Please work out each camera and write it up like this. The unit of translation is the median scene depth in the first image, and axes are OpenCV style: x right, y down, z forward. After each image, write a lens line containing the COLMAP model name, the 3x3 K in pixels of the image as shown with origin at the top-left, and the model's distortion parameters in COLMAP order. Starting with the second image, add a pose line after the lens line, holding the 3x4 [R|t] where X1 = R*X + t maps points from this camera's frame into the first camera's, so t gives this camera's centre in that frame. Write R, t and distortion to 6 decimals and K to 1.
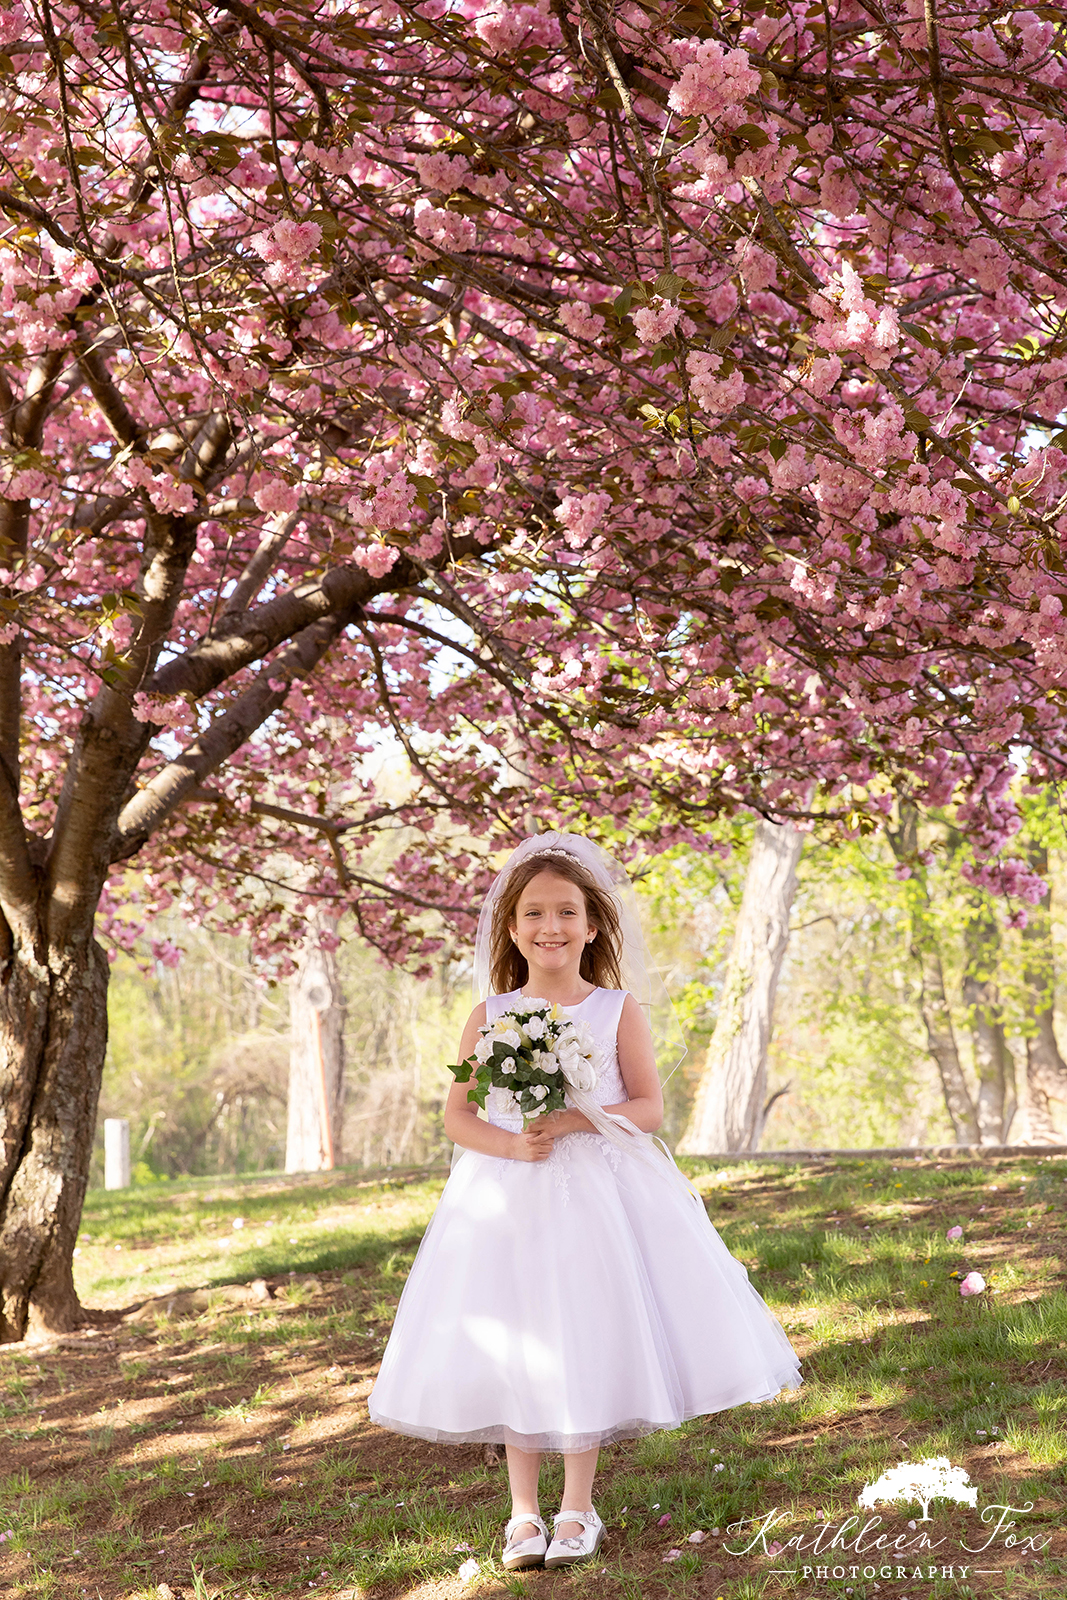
lens RADIAL K [[2970.2, 0, 533.5], [0, 2970.2, 800.0], [0, 0, 1]] dist [0.041497, 0.071829]
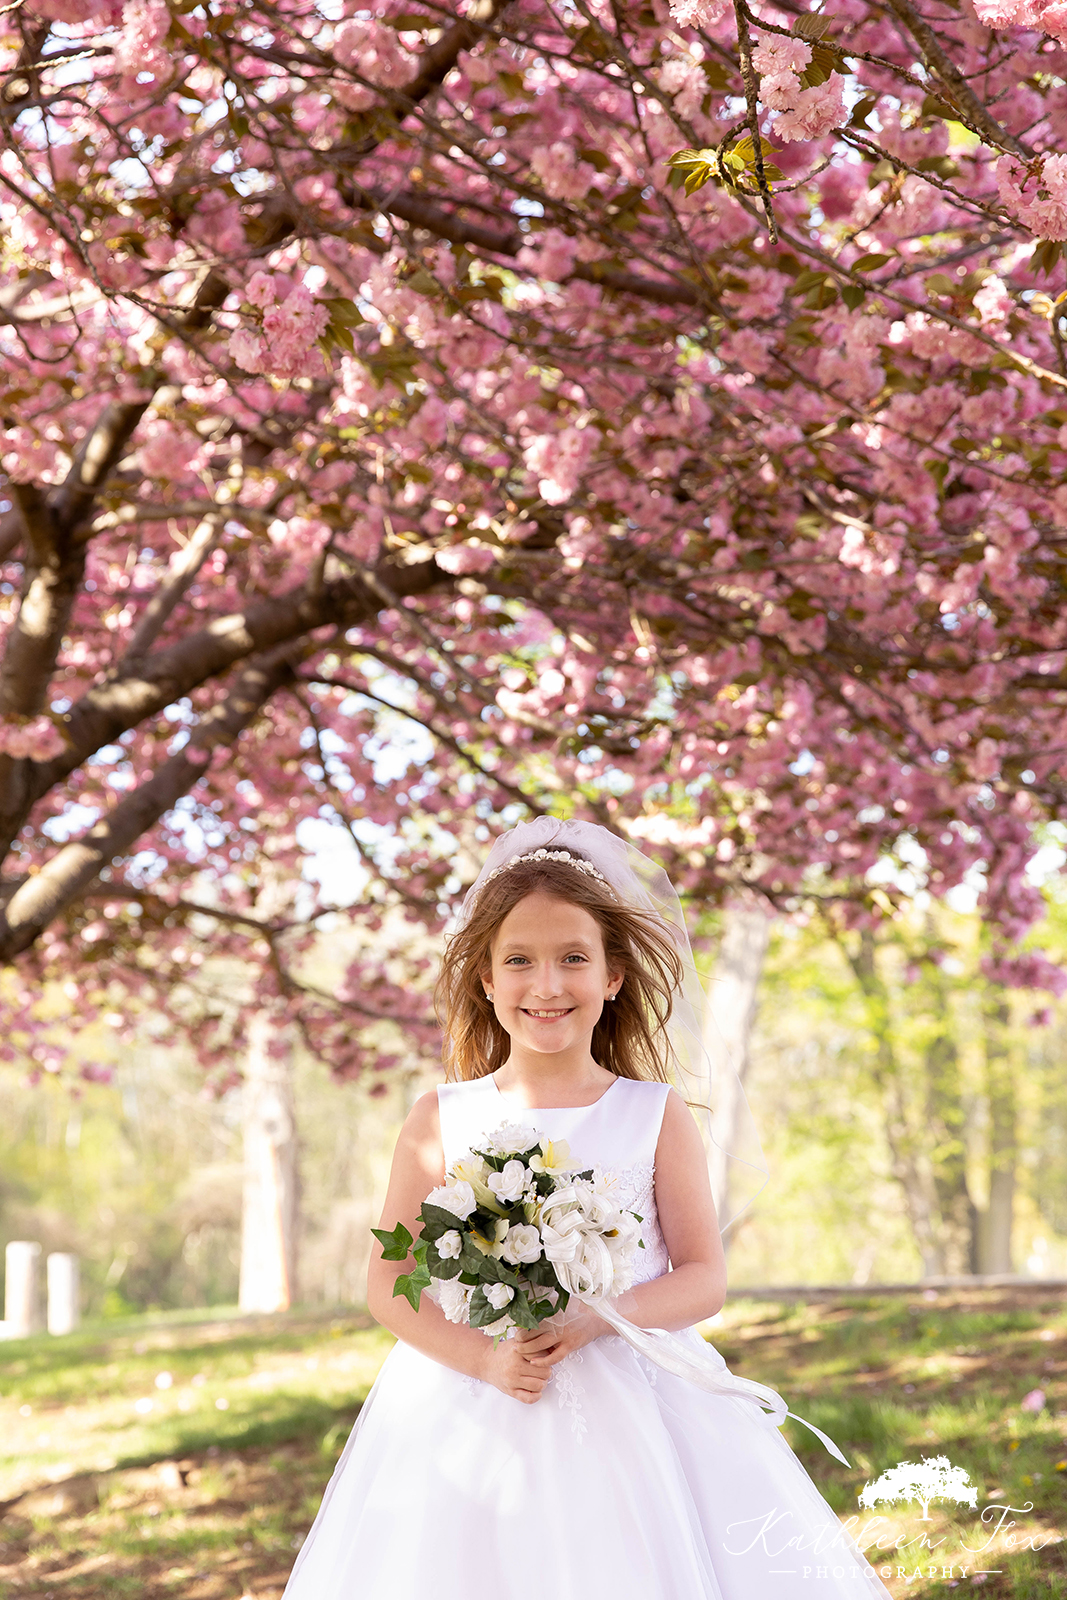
lens RADIAL K [[2551.8, 0, 533.5], [0, 2551.8, 800.0], [0, 0, 1]] dist [-0.038953, -0.189724]
pose [[0.999780, -0.010325, 0.018282, -0.002769], [0.011441, 0.998008, -0.062045, 0.020844], [-0.017604, 0.062240, 0.997906, 0.255484]]
